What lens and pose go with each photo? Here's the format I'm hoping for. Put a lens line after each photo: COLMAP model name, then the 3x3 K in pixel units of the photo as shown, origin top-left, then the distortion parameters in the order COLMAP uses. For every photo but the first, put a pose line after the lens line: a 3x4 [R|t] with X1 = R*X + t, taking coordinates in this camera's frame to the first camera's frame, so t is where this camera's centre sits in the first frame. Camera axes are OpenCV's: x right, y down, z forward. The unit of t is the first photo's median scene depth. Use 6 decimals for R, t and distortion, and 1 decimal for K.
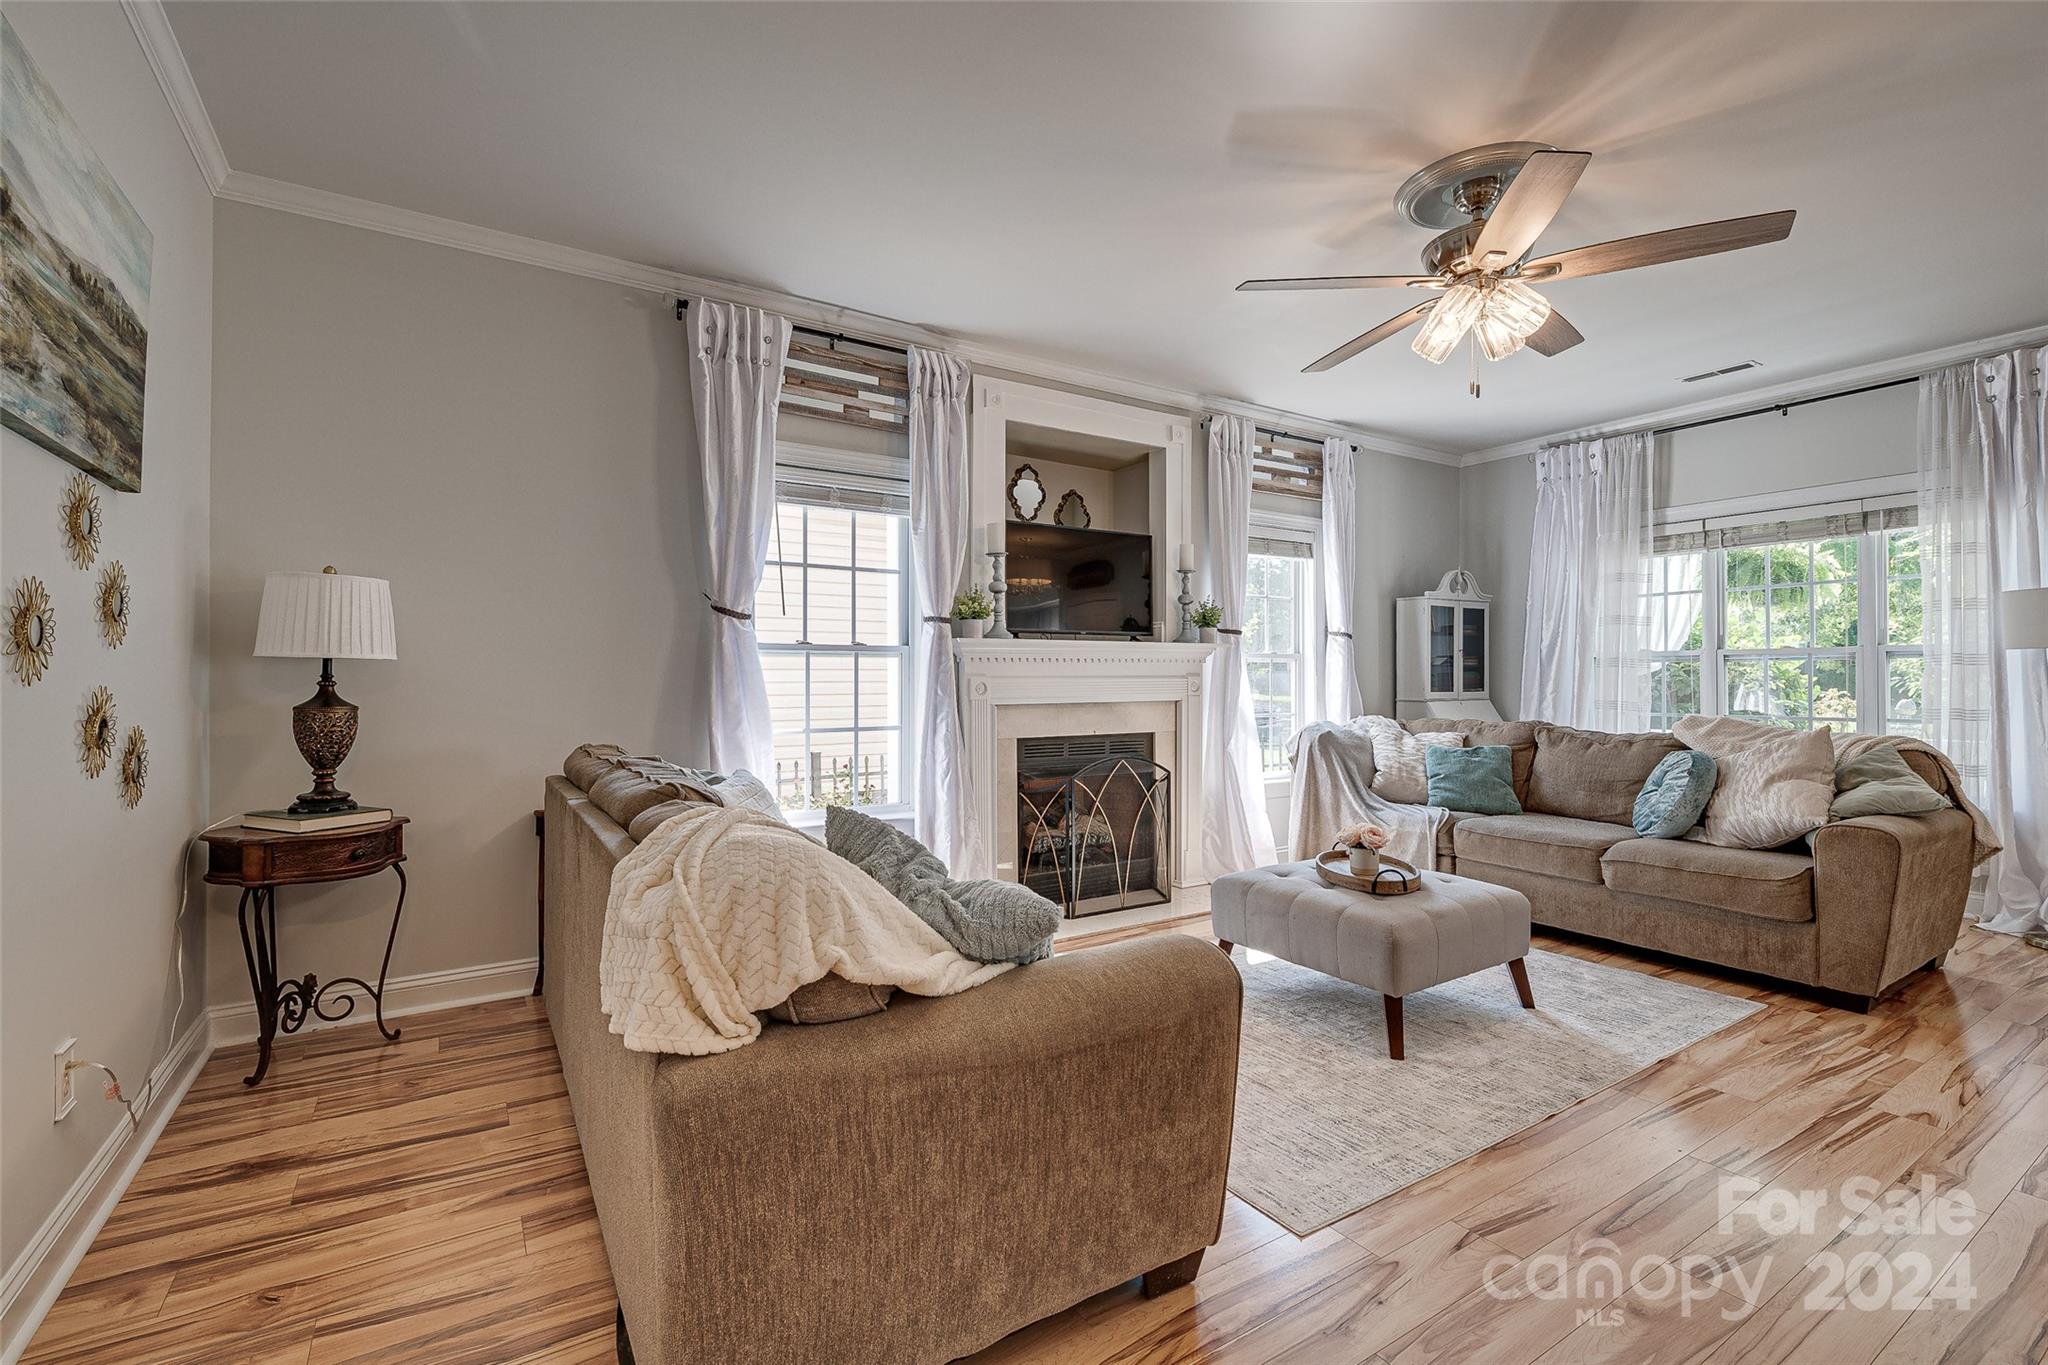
lens RADIAL K [[893.1, 0, 1030.2], [0, 893.1, 675.5], [0, 0, 1]] dist [0.027707, -0.014117]
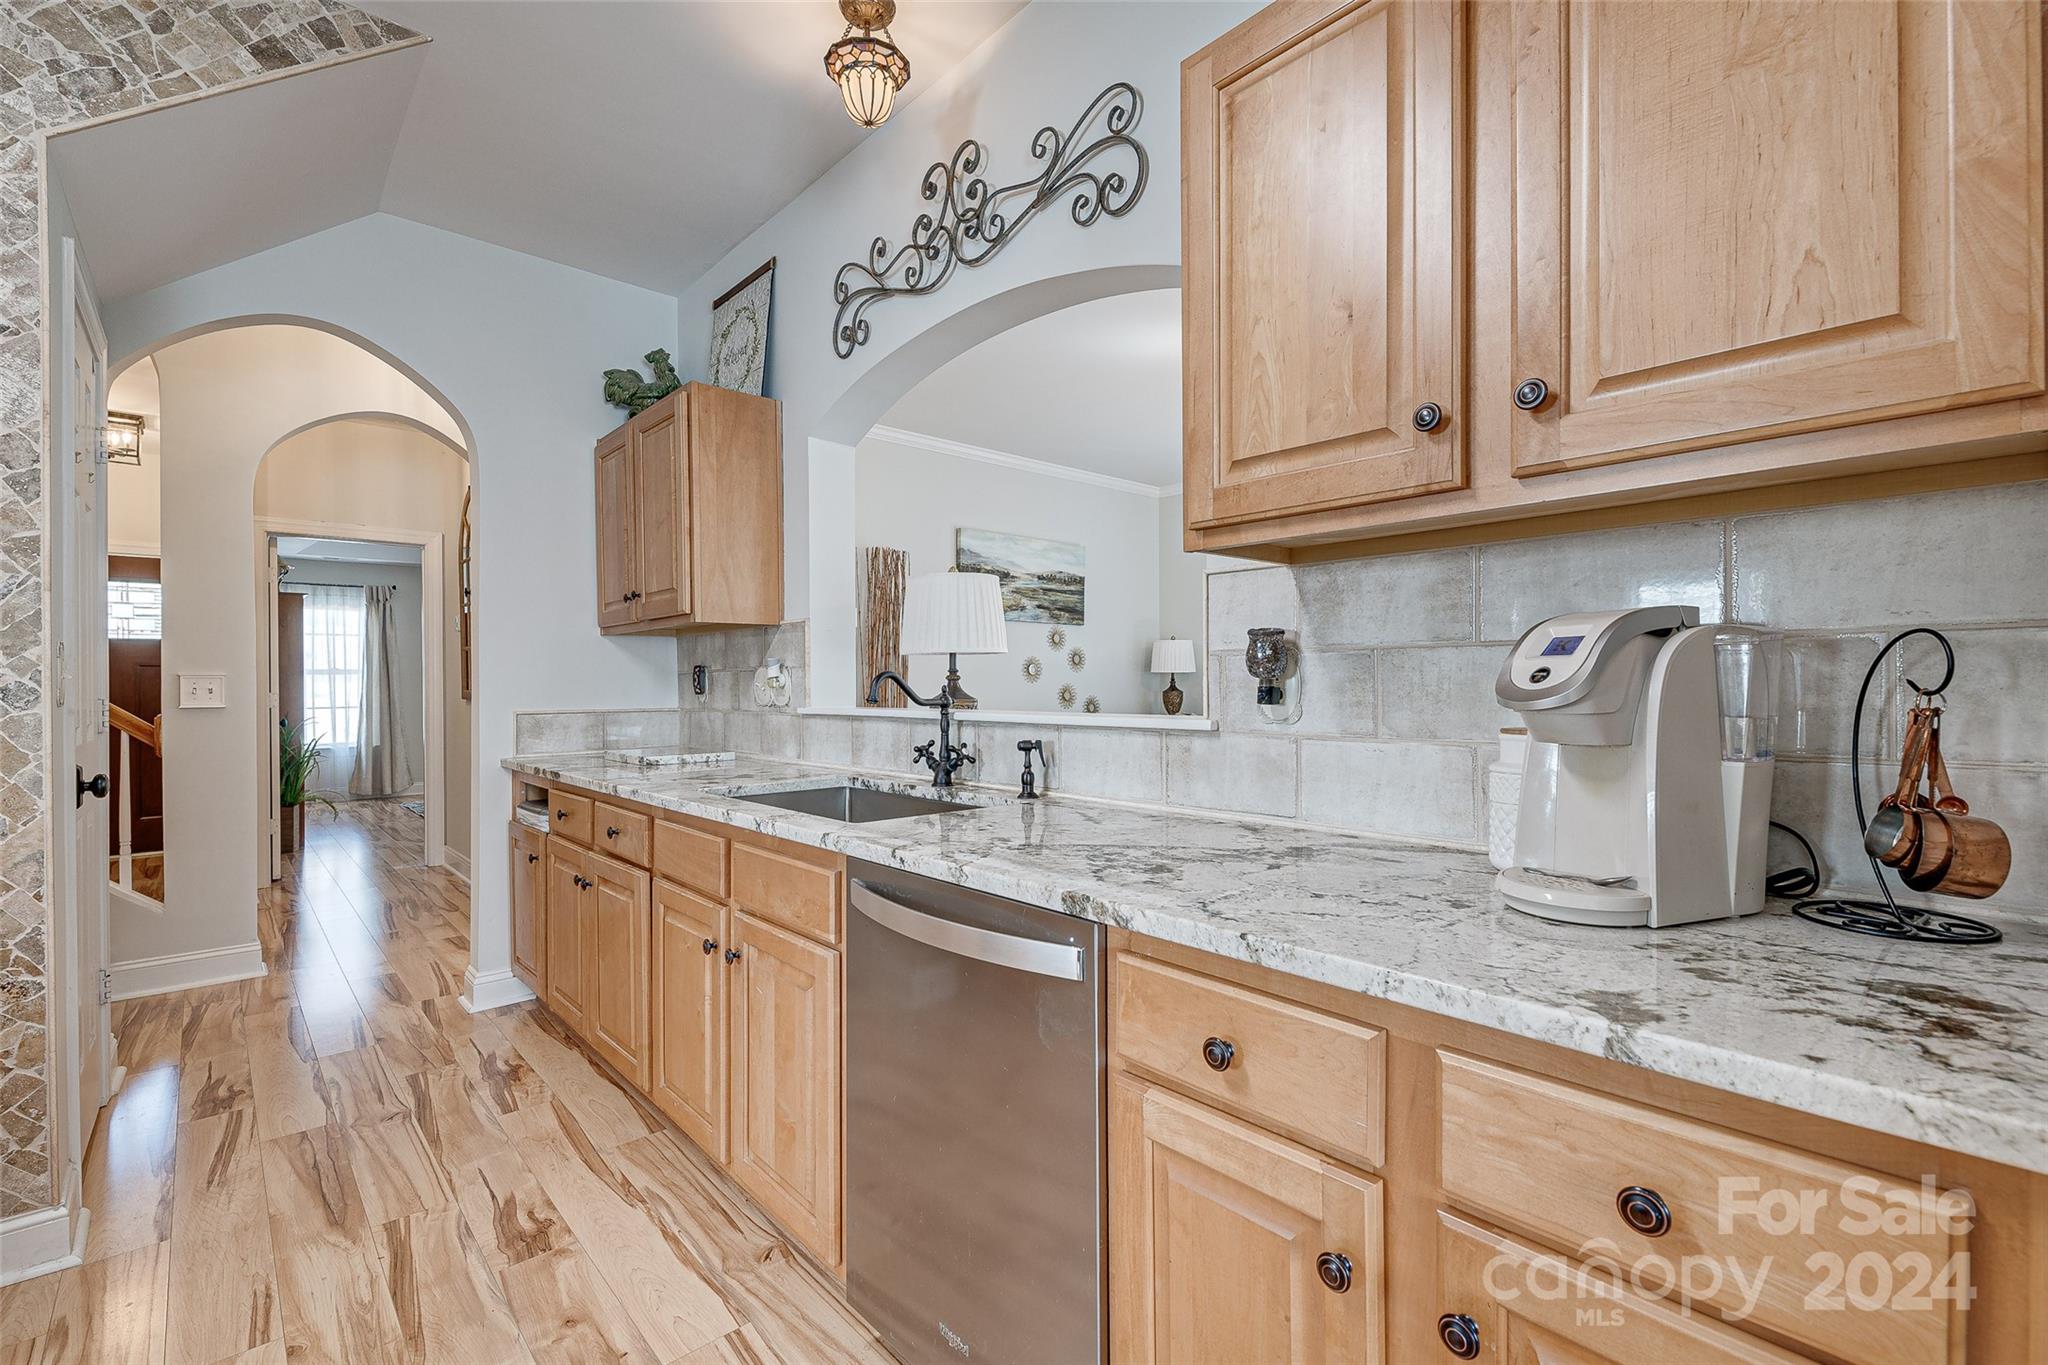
lens RADIAL K [[888.1, 0, 1033.6], [0, 888.1, 683.5], [0, 0, 1]] dist [0.017996, -0.008227]
pose [[0.170168, 0.002936, -0.985411, 1.141589], [0.008485, 0.999954, 0.004445, -0.000502], [0.985379, -0.009118, 0.170135, 0.129404]]
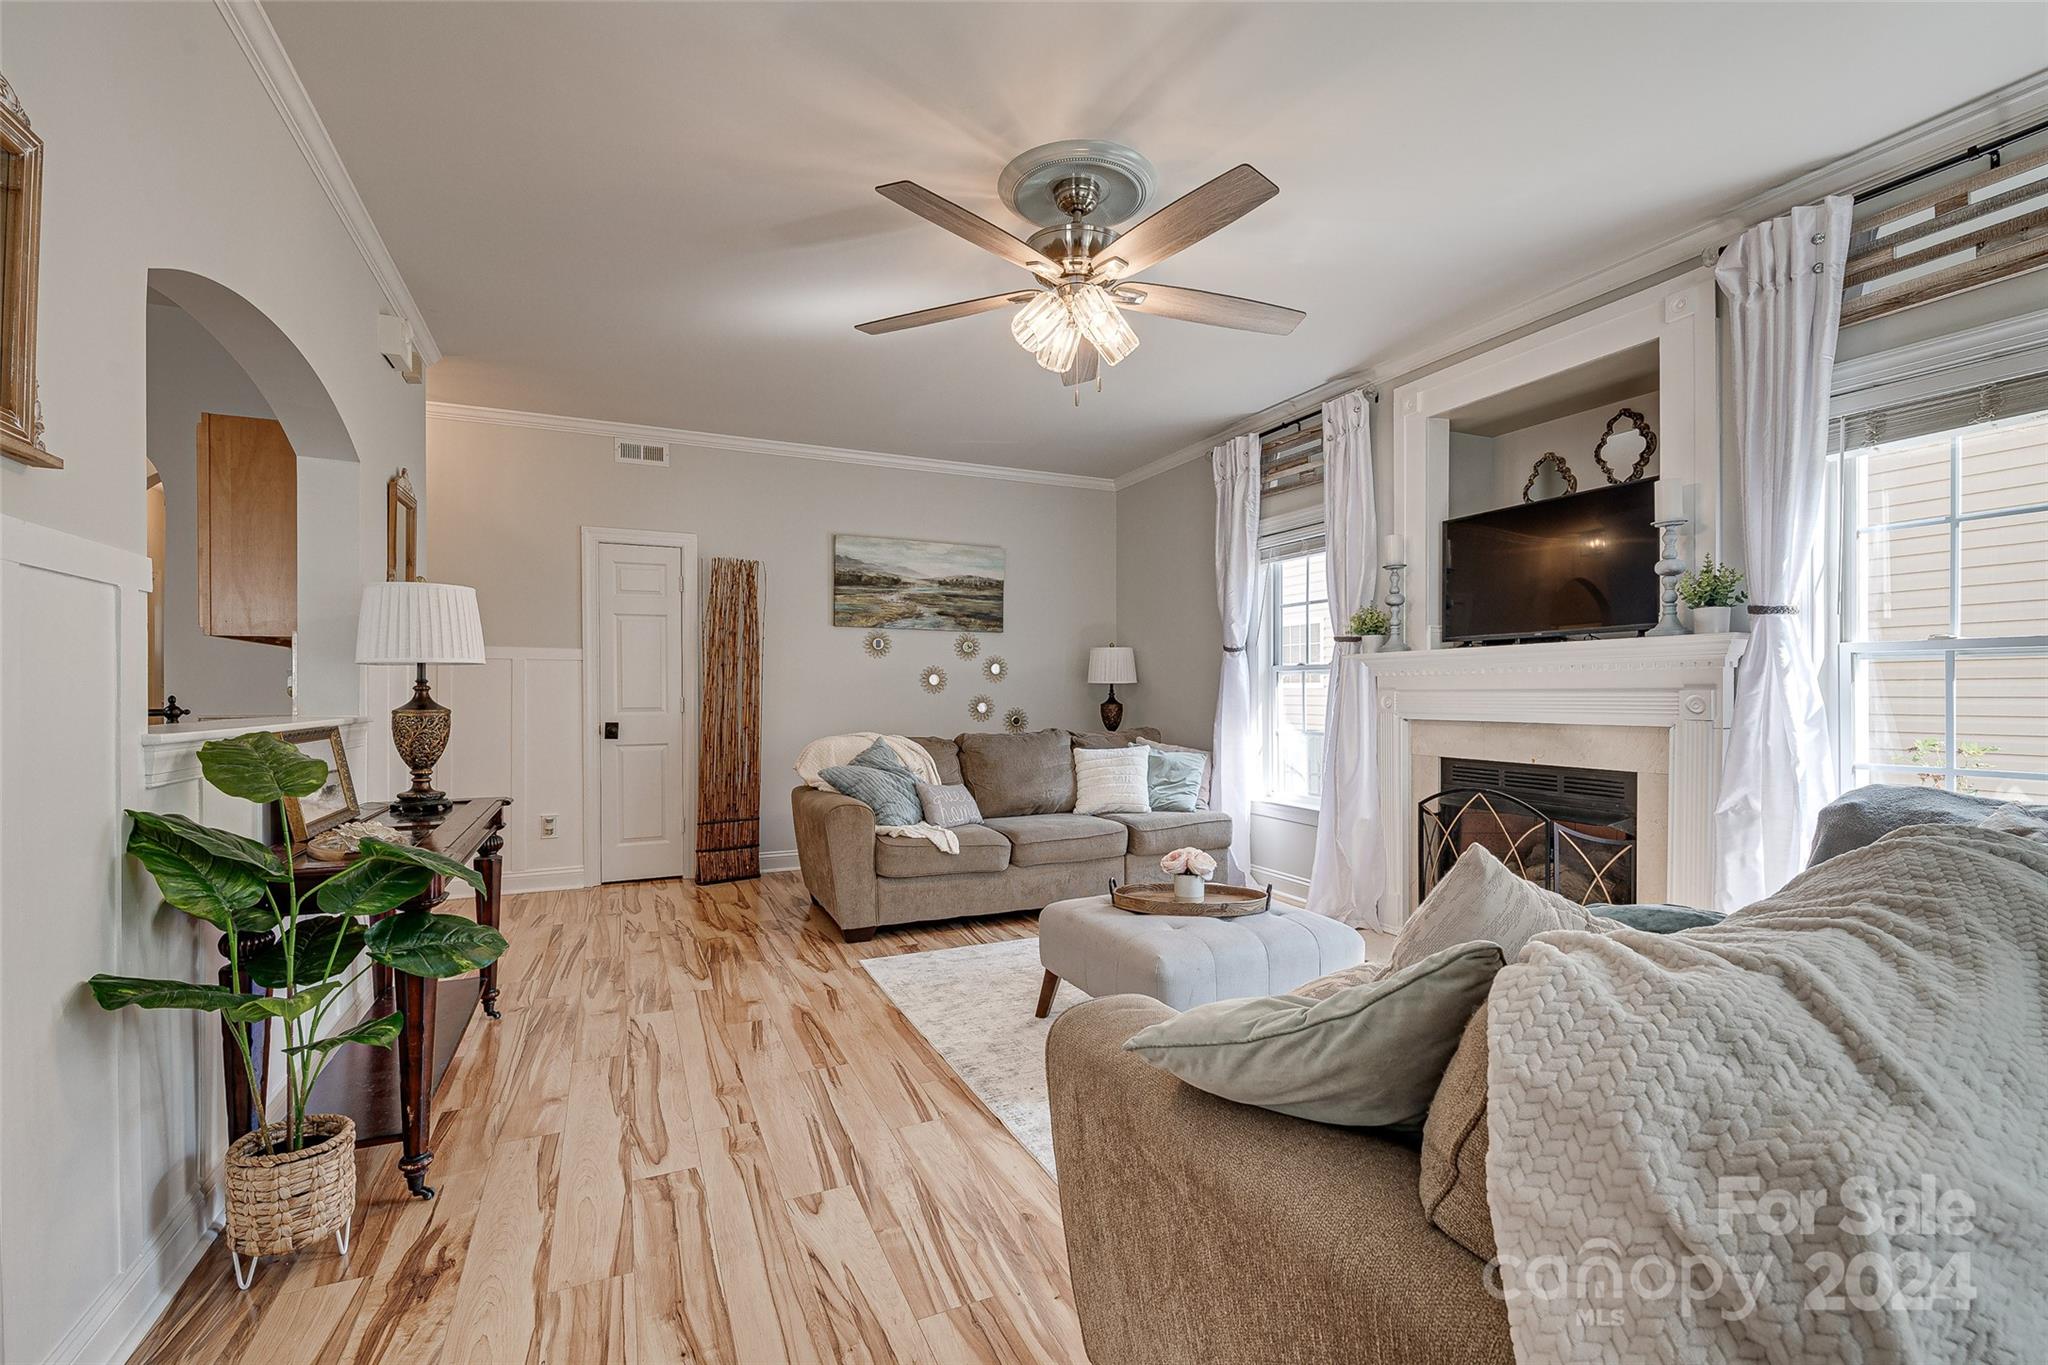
lens RADIAL K [[910.7, 0, 1037.4], [0, 910.7, 694.5], [0, 0, 1]] dist [0.020218, -0.007911]
pose [[-0.139572, 0.003562, -0.990205, 1.082473], [0.002920, 0.999991, 0.003186, 0.001834], [0.990208, -0.002446, -0.139581, 0.795709]]
